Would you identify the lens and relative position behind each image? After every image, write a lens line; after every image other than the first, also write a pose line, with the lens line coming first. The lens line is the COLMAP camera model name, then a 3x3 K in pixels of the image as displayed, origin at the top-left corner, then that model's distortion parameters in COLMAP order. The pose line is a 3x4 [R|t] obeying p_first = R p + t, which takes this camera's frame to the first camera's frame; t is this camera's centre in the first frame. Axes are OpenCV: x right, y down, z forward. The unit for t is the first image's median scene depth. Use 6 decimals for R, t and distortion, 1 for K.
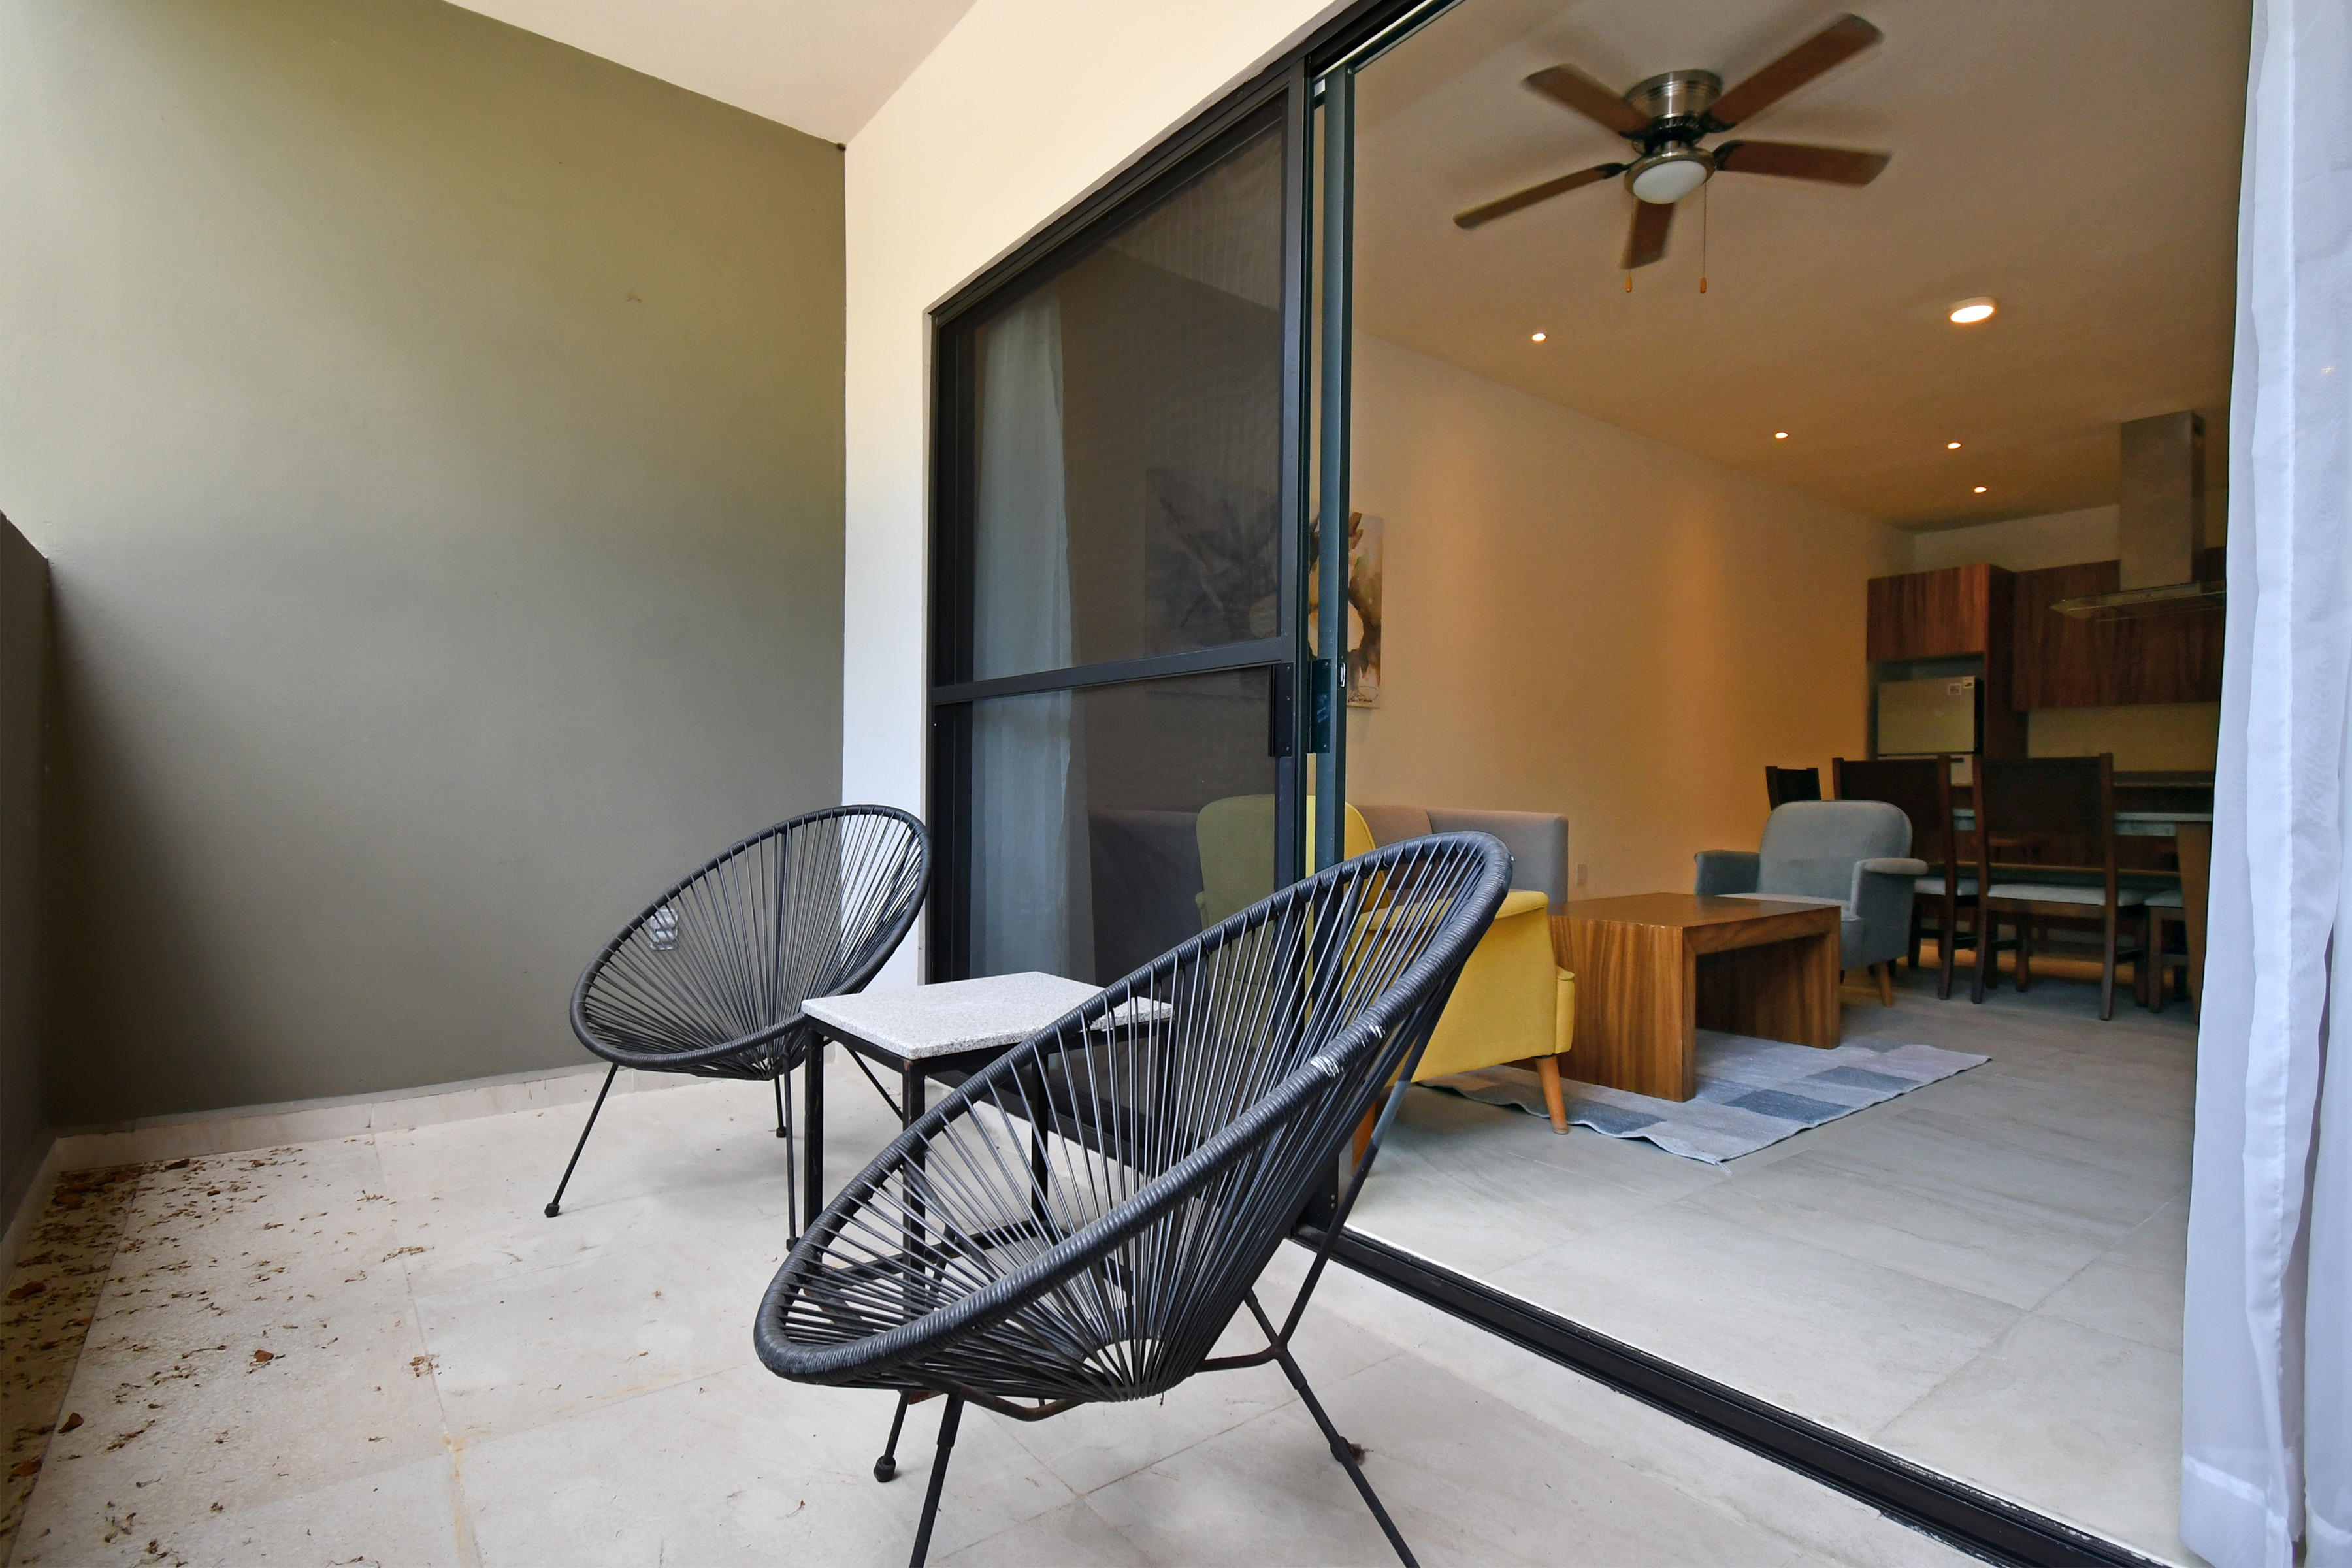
lens RADIAL K [[1171.7, 0, 1198.8], [0, 1171.7, 787.1], [0, 0, 1]] dist [0.002505, -0.008185]
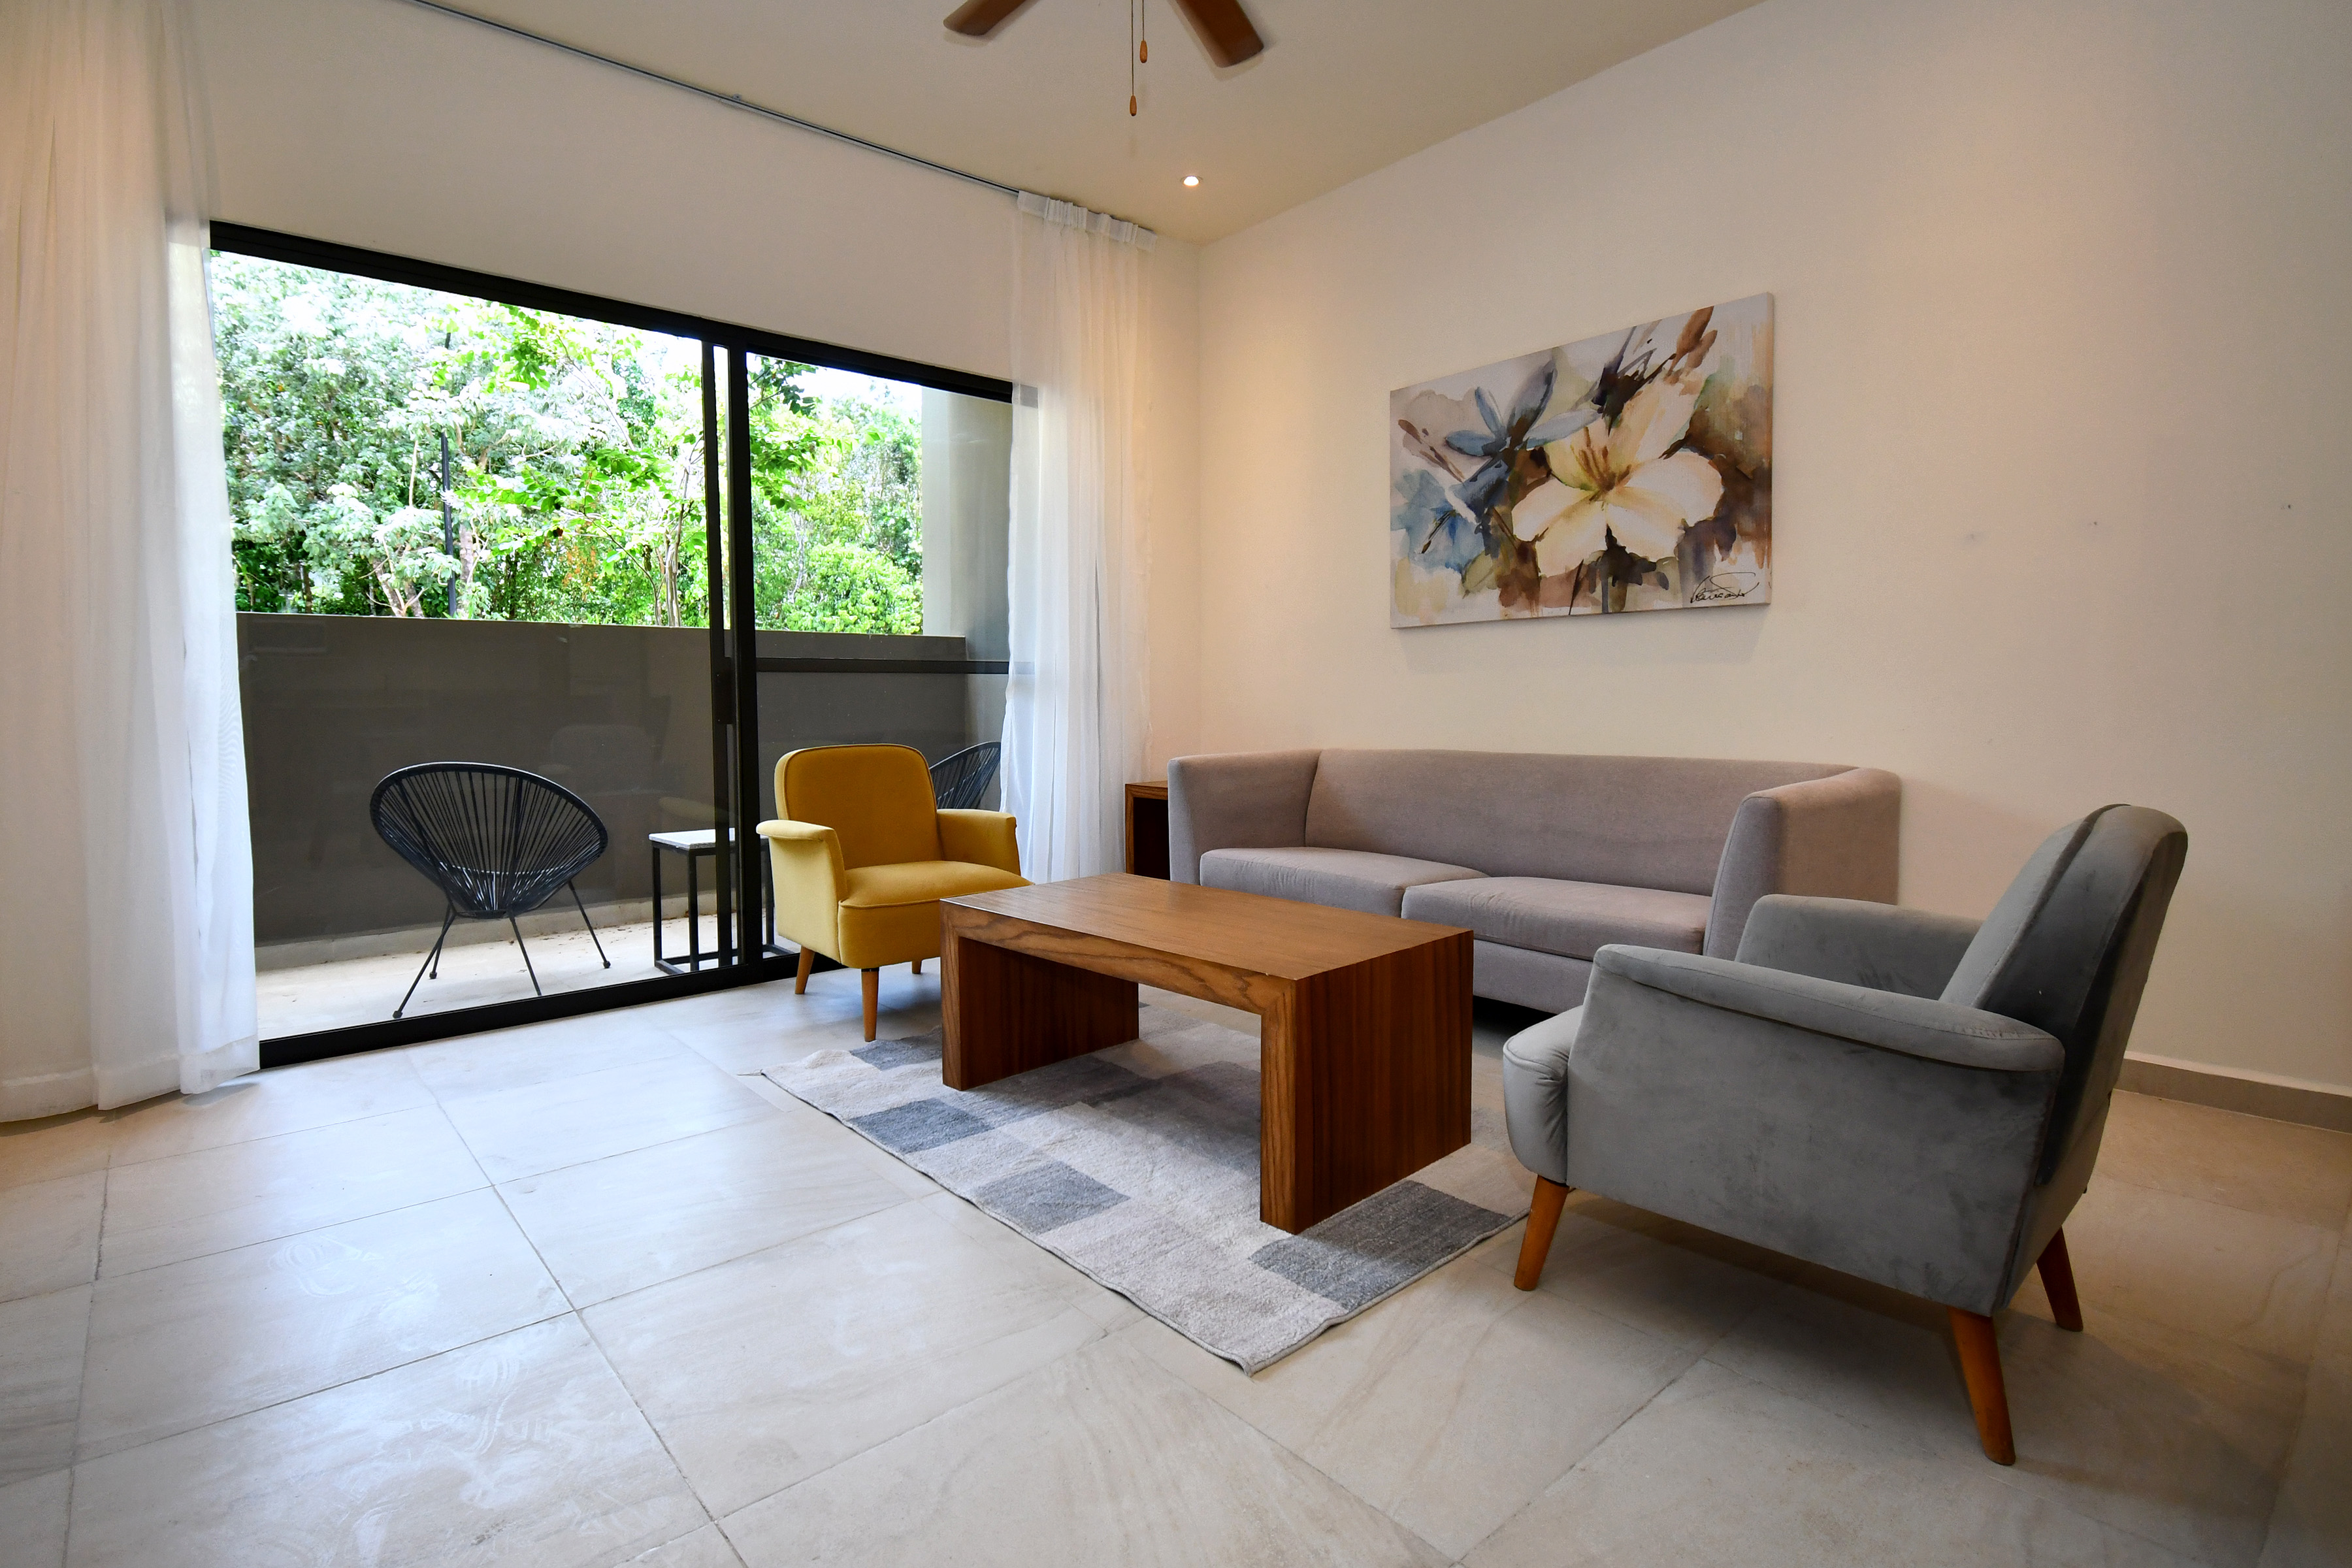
lens RADIAL K [[1171.7, 0, 1166.3], [0, 1171.7, 747.5], [0, 0, 1]] dist [0.002505, -0.008185]
pose [[0.041129, 0.031776, -0.998648, 0.637735], [0.015815, 0.999348, 0.032449, -0.012861], [0.999029, -0.017128, 0.040600, 0.544105]]
